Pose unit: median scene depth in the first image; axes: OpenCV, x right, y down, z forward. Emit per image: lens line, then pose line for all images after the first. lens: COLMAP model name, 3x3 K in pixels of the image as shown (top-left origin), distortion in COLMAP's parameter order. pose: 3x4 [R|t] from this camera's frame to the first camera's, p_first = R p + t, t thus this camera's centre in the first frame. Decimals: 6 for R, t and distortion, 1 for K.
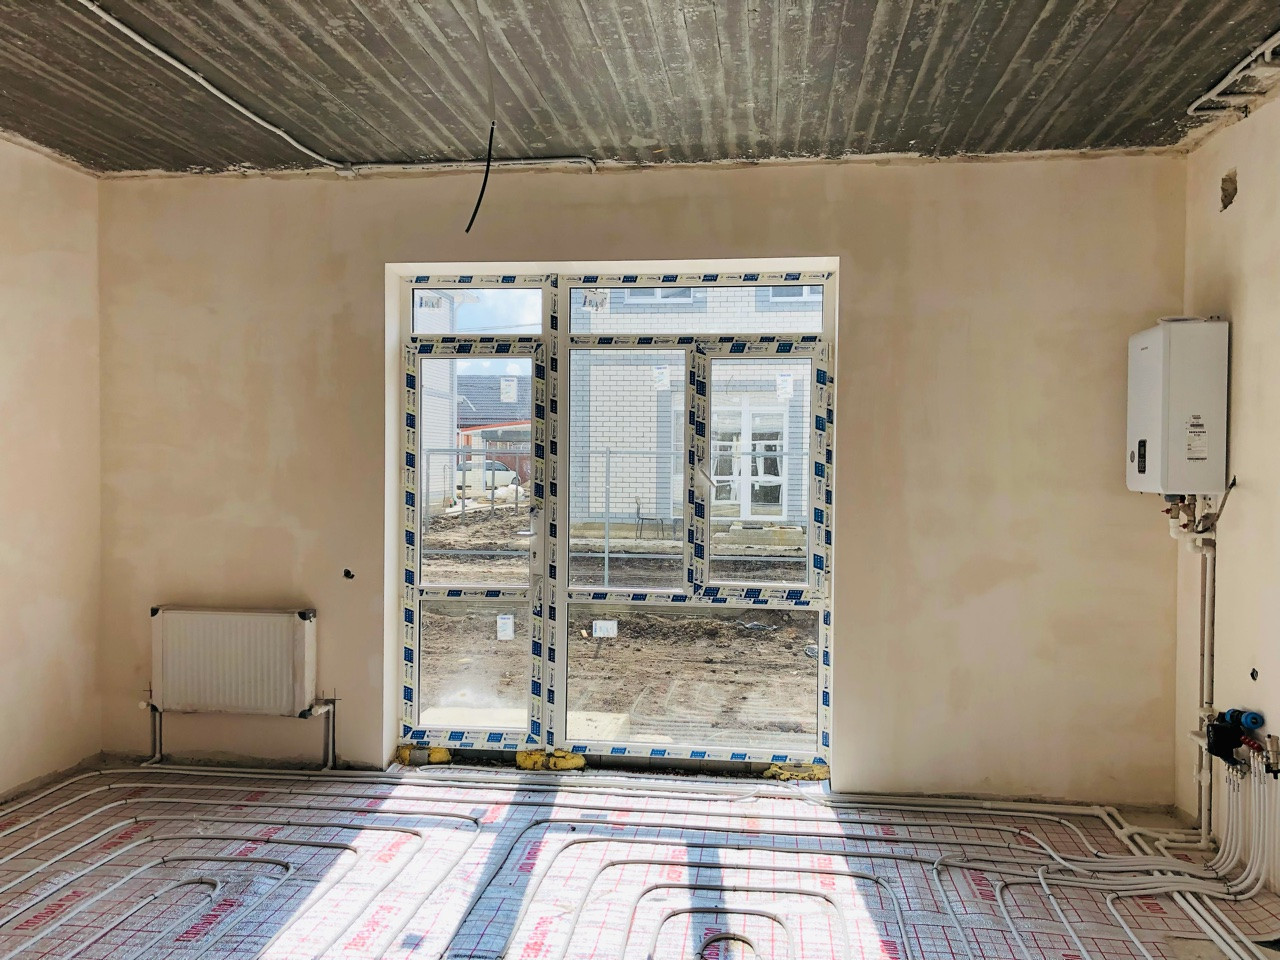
lens RADIAL K [[1035.8, 0, 640.0], [0, 1035.8, 480.0], [0, 0, 1]] dist [0.016016, -0.012895]
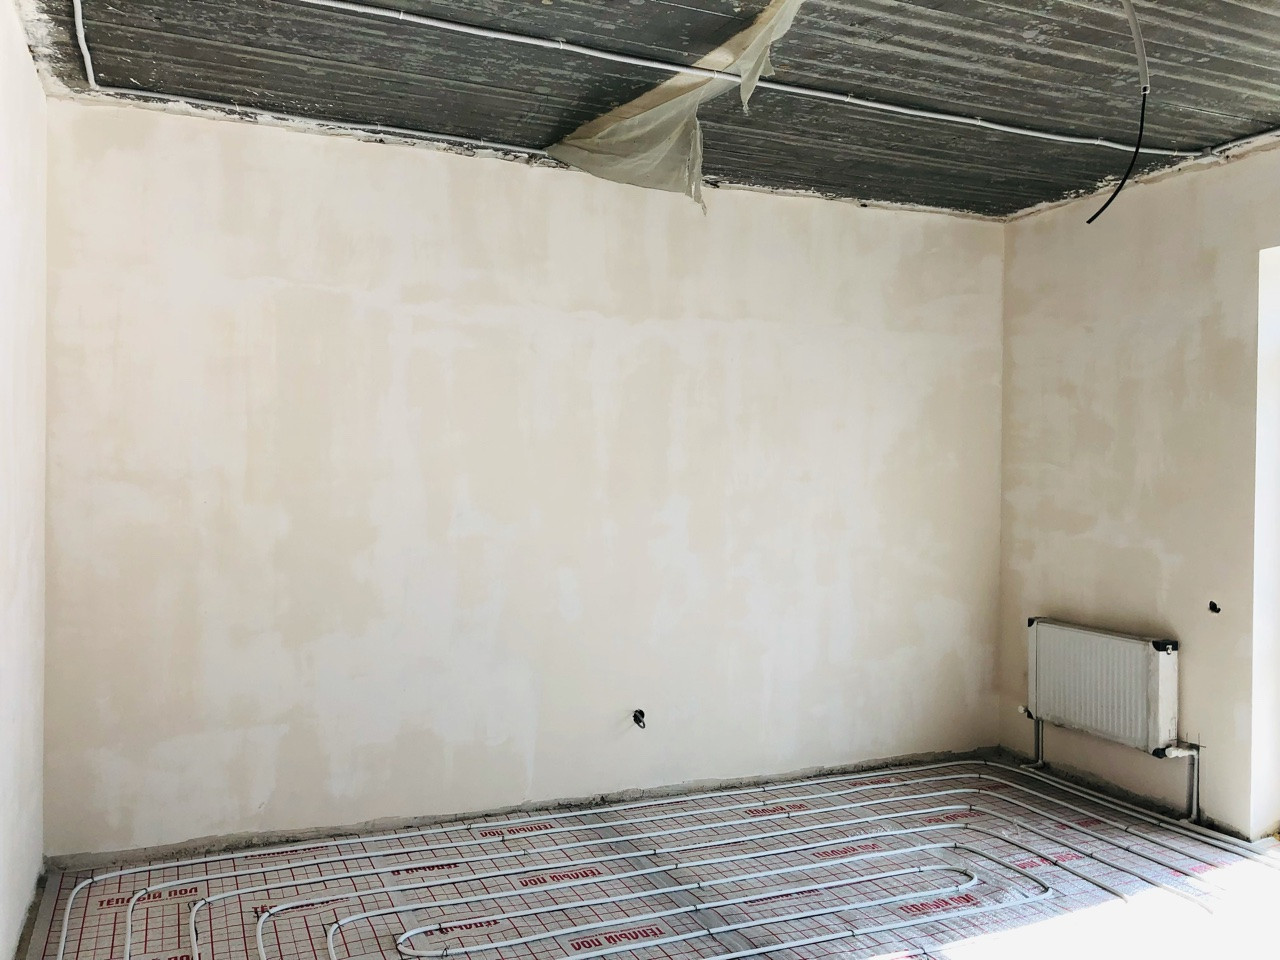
lens RADIAL K [[1033.6, 0, 641.2], [0, 1033.6, 474.0], [0, 0, 1]] dist [0.061662, -0.067492]
pose [[0.504569, -0.000372, -0.863371, 0.276356], [-0.023422, 0.999626, -0.014118, 0.000999], [0.863054, 0.027346, 0.504371, 0.137203]]
